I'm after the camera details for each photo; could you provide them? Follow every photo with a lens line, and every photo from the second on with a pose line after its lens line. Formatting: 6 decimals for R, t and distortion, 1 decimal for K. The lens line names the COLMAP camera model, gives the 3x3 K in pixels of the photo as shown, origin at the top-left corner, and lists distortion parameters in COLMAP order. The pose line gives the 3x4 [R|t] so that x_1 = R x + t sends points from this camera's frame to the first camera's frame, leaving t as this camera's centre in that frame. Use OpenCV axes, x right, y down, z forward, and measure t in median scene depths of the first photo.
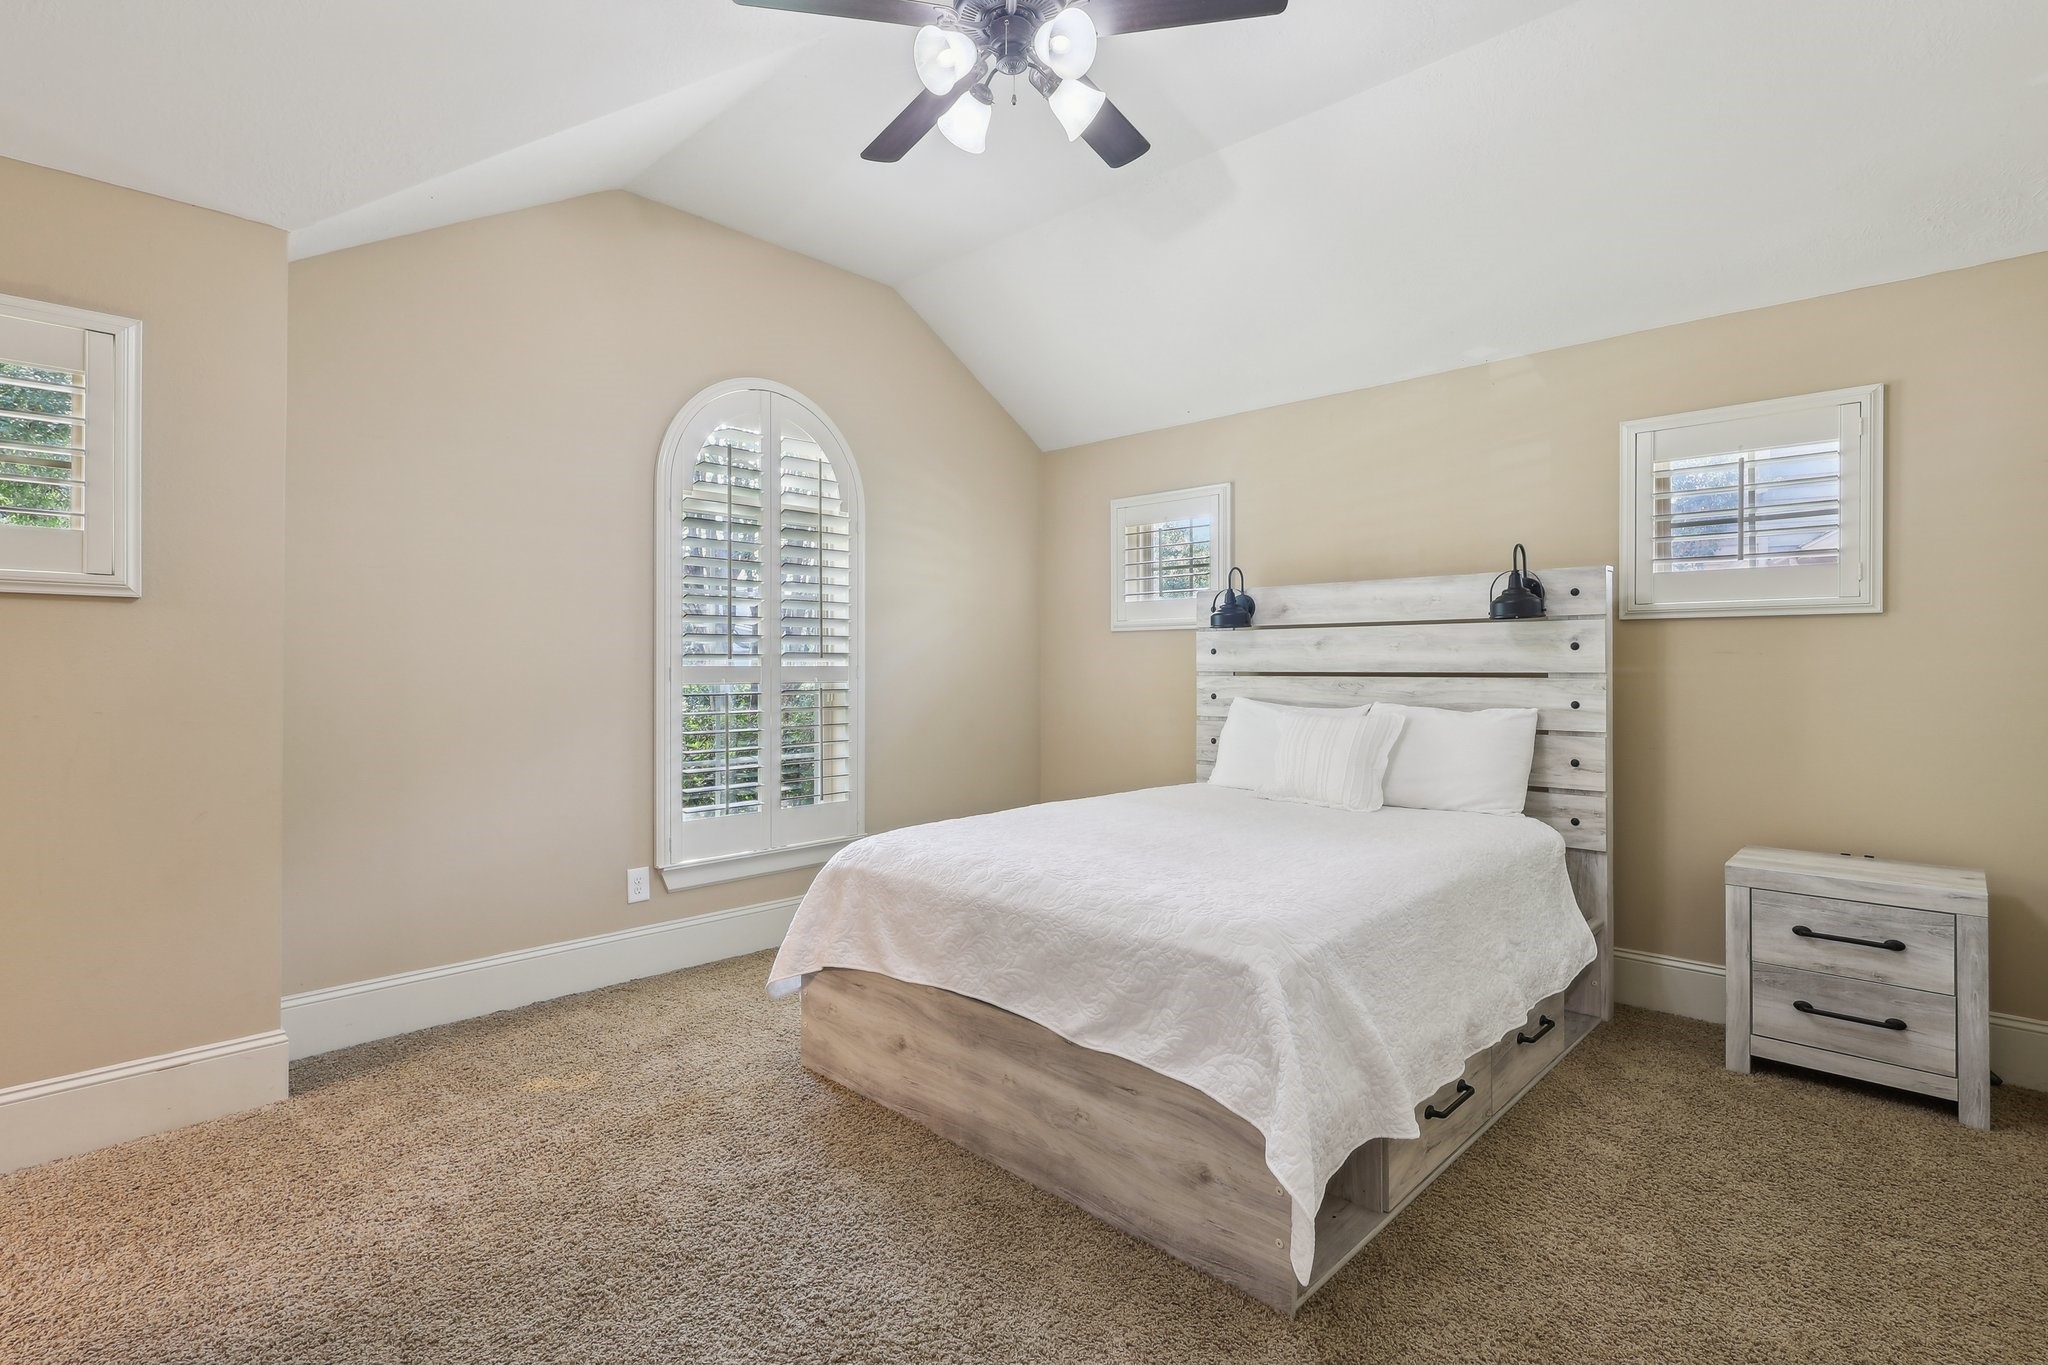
lens RADIAL K [[959.4, 0, 1020.4], [0, 959.4, 673.8], [0, 0, 1]] dist [0.000649, 0.000030]
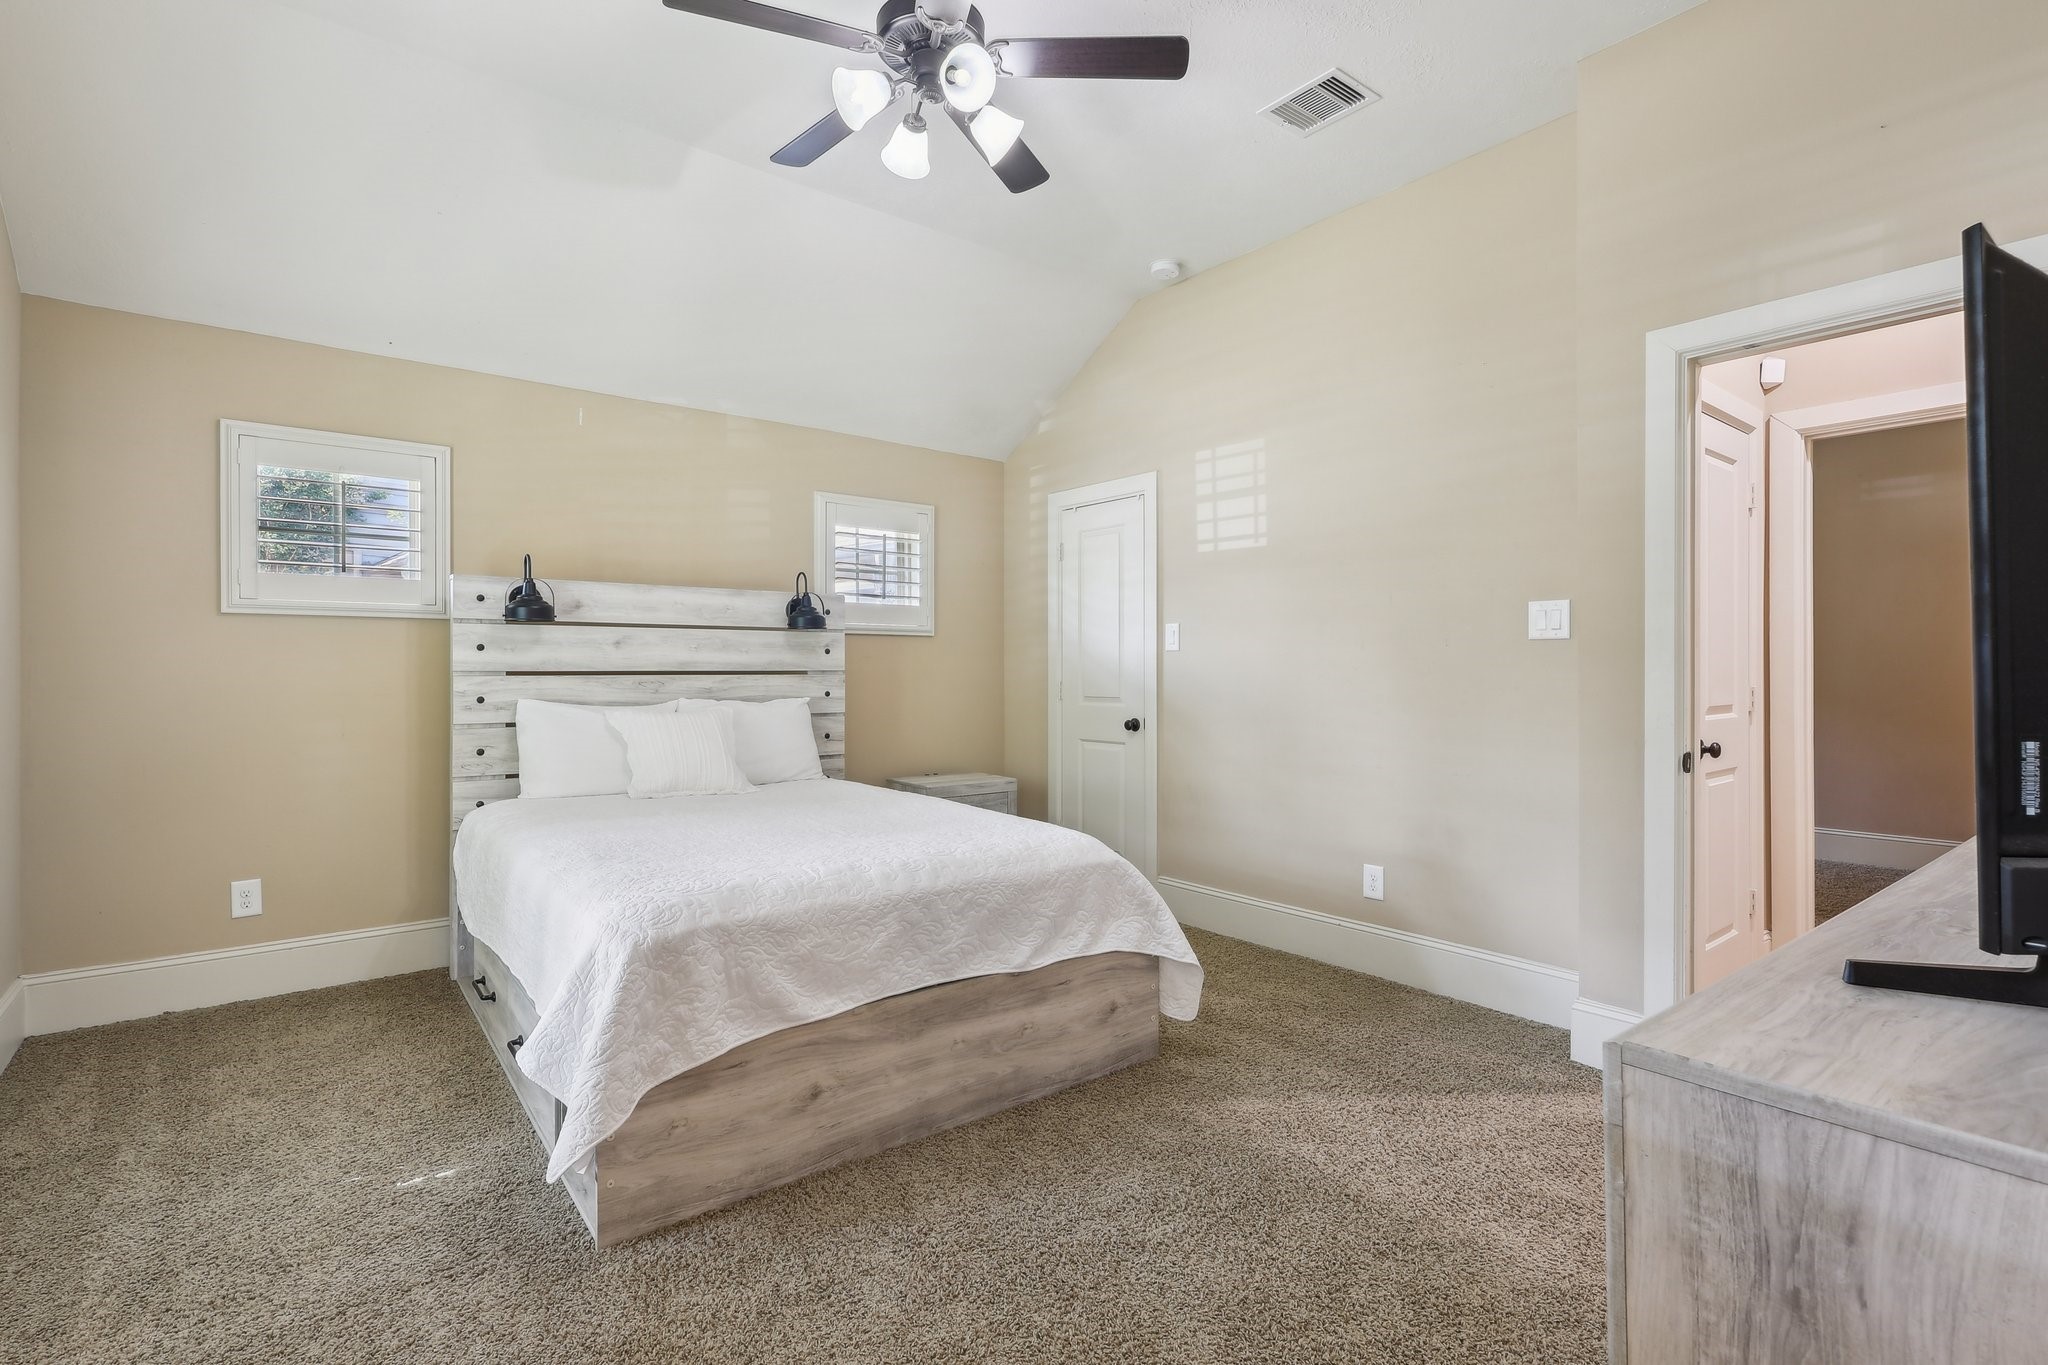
lens RADIAL K [[954.0, 0, 1019.7], [0, 954.0, 667.7], [0, 0, 1]] dist [-0.000551, 0.000027]
pose [[0.156786, -0.000923, 0.987632, -0.728779], [0.004017, 0.999992, 0.000297, -0.004626], [-0.987624, 0.003921, 0.156788, 0.510505]]
